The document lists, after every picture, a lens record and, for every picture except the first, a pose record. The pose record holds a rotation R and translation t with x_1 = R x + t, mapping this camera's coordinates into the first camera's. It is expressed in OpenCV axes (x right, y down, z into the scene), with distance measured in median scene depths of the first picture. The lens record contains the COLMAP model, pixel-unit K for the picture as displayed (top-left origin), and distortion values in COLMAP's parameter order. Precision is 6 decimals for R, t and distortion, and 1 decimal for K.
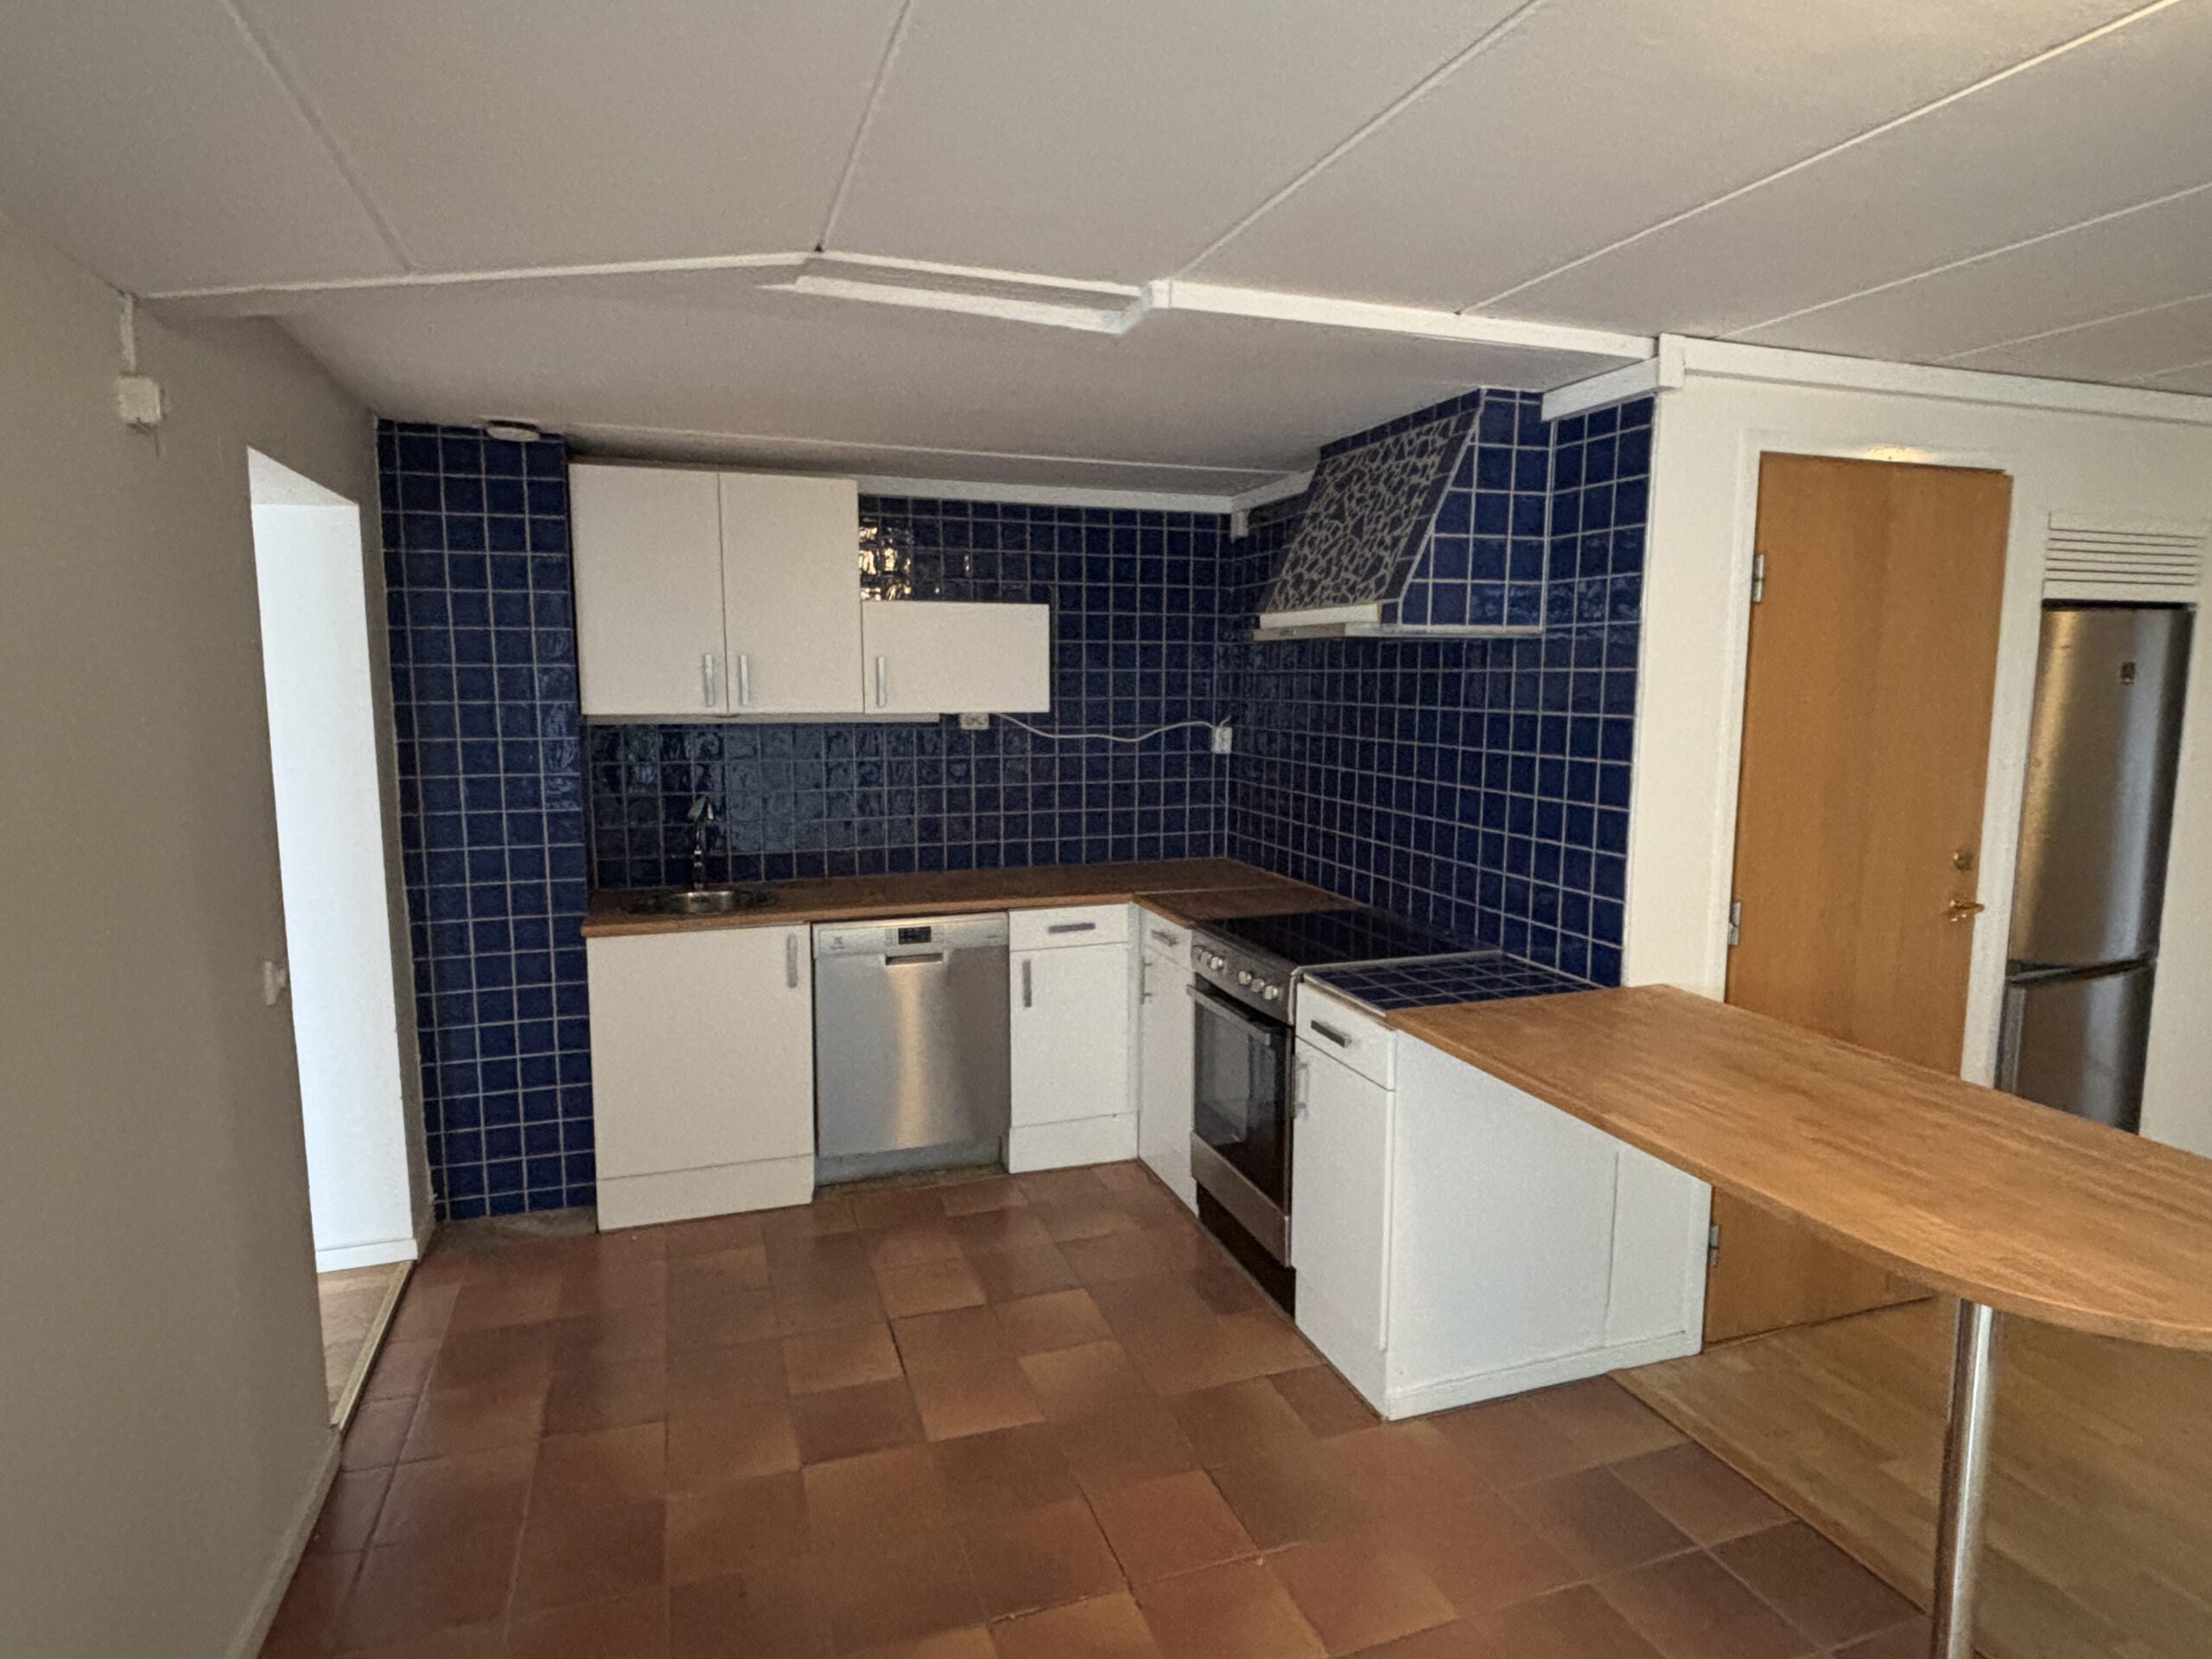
lens RADIAL K [[1231.0, 0, 1104.8], [0, 1231.0, 827.7], [0, 0, 1]] dist [0.003289, 0.000098]
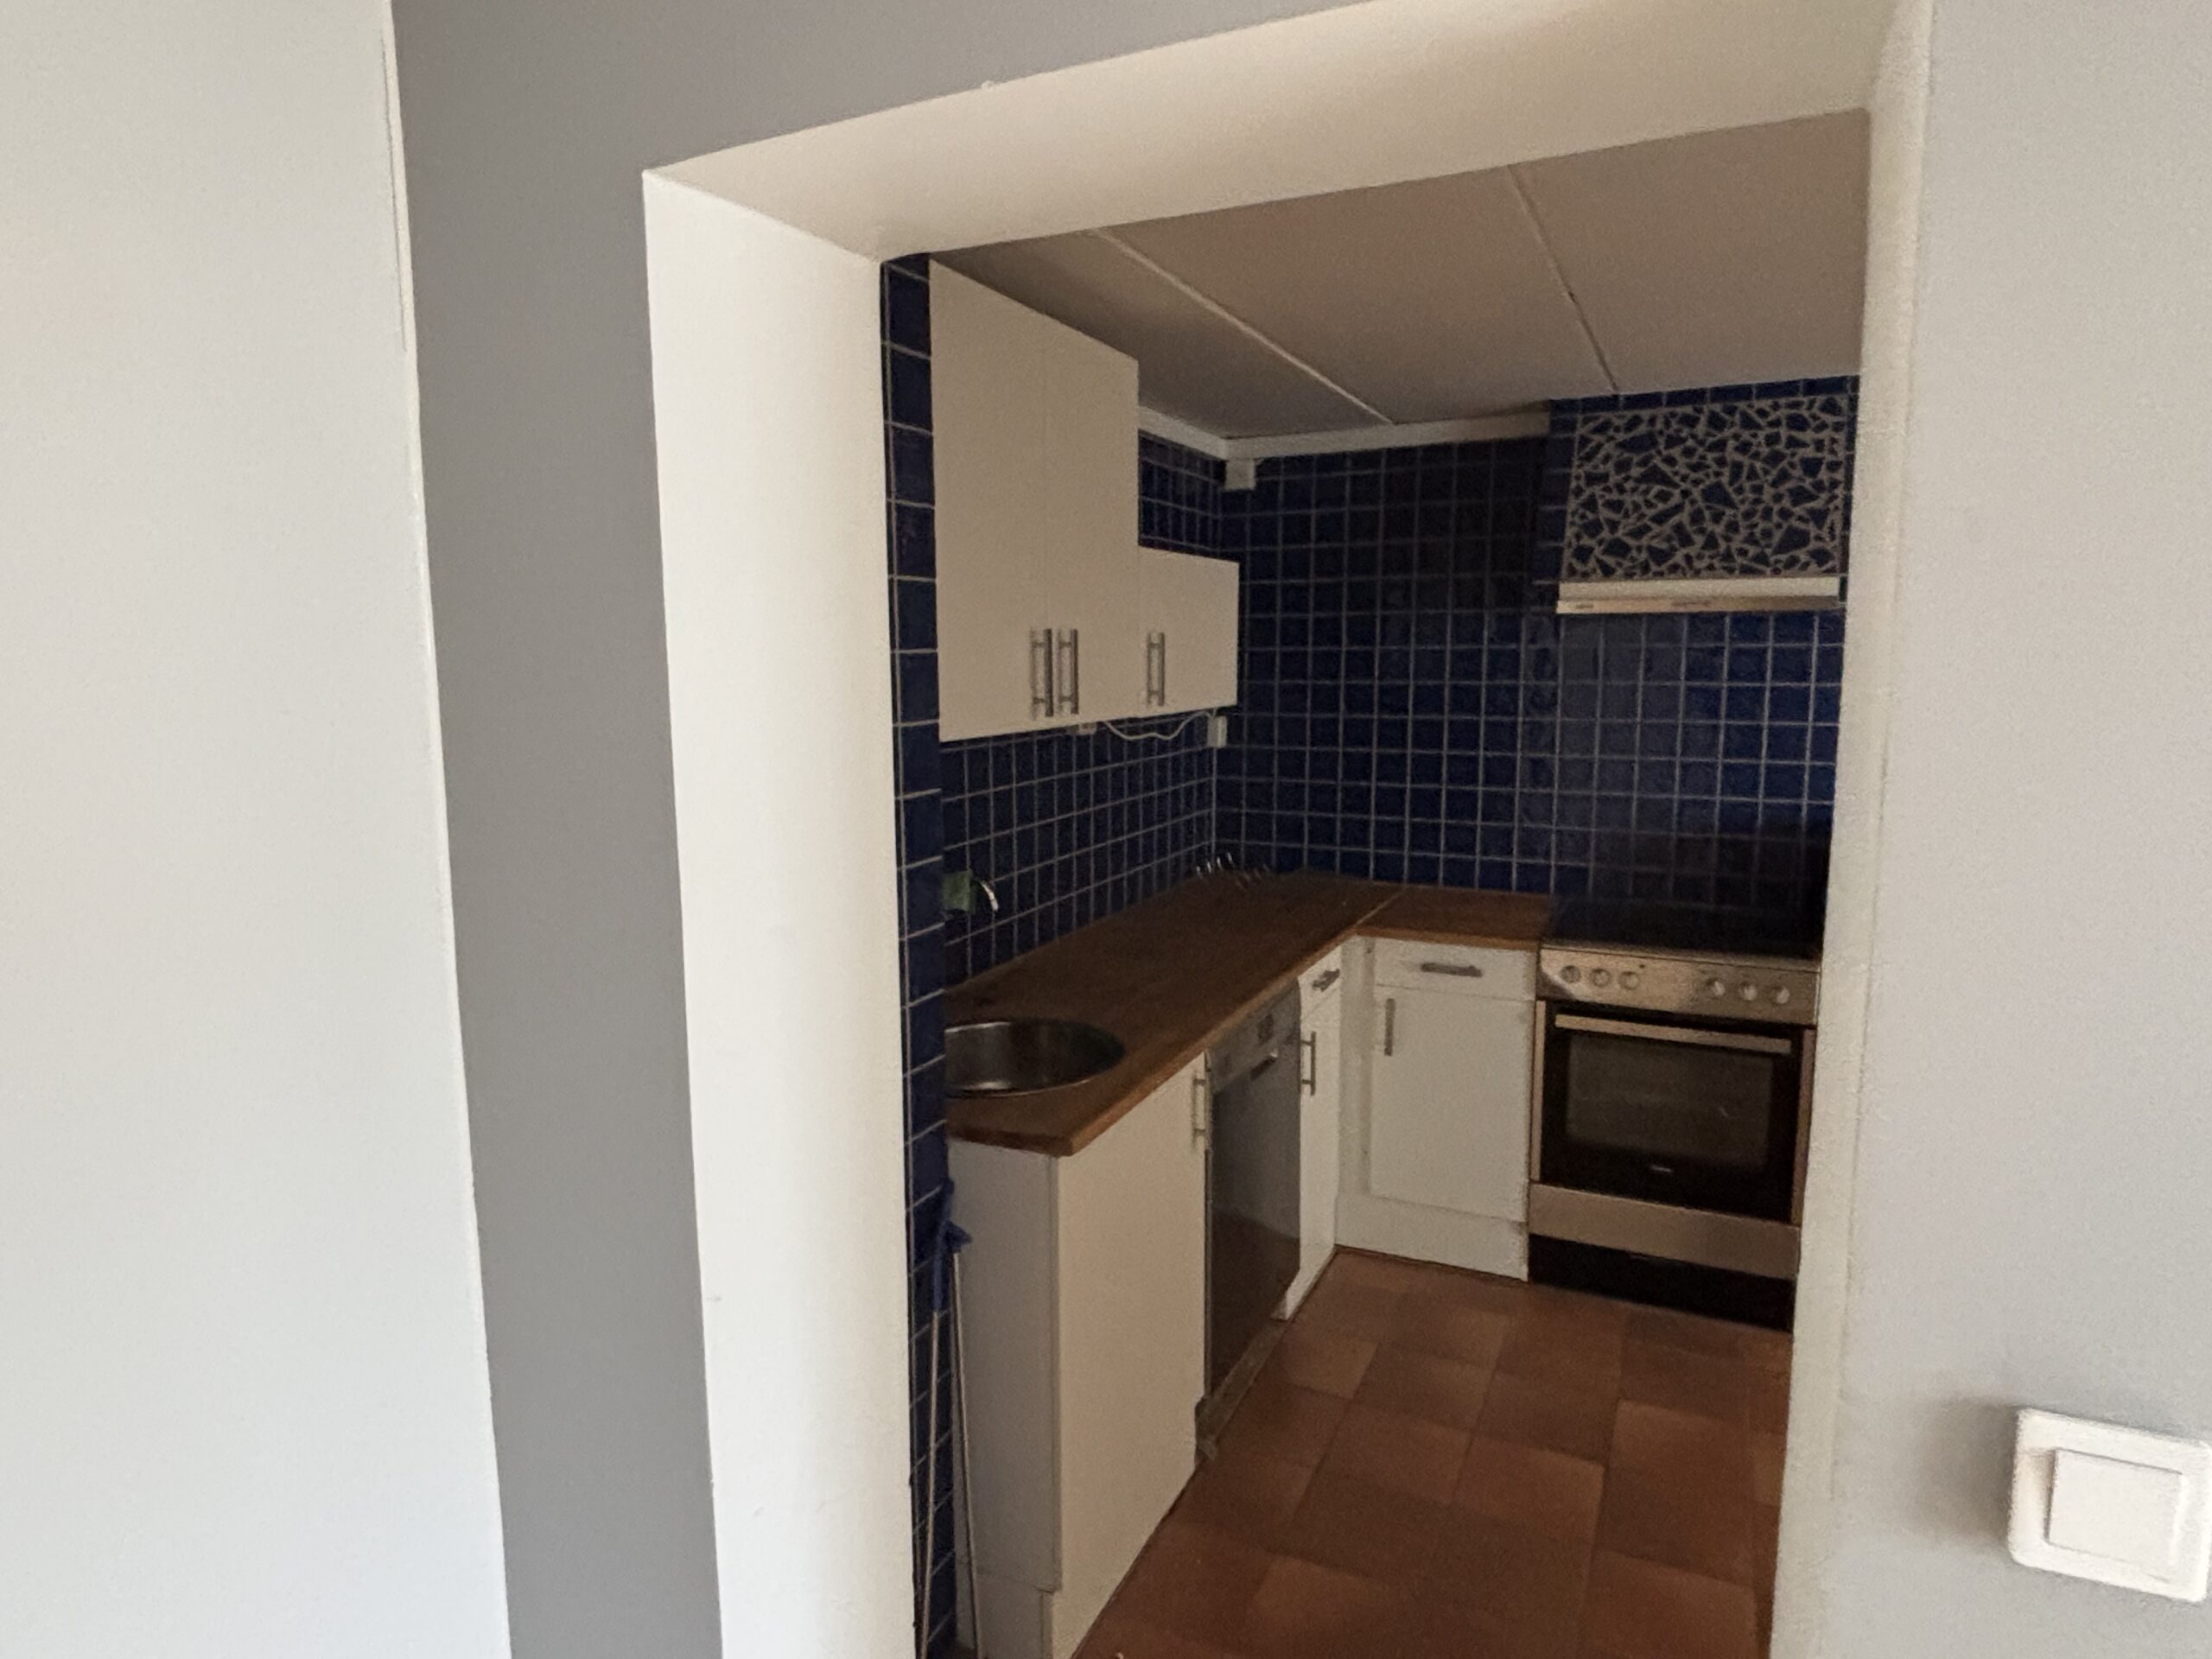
lens RADIAL K [[1284.0, 0, 1106.6], [0, 1284.0, 828.5], [0, 0, 1]] dist [-0.022849, -0.000580]
pose [[0.708539, -0.097298, 0.698932, -0.791524], [0.094131, 0.994629, 0.043037, -0.071625], [-0.699366, 0.035298, 0.713892, 0.605127]]
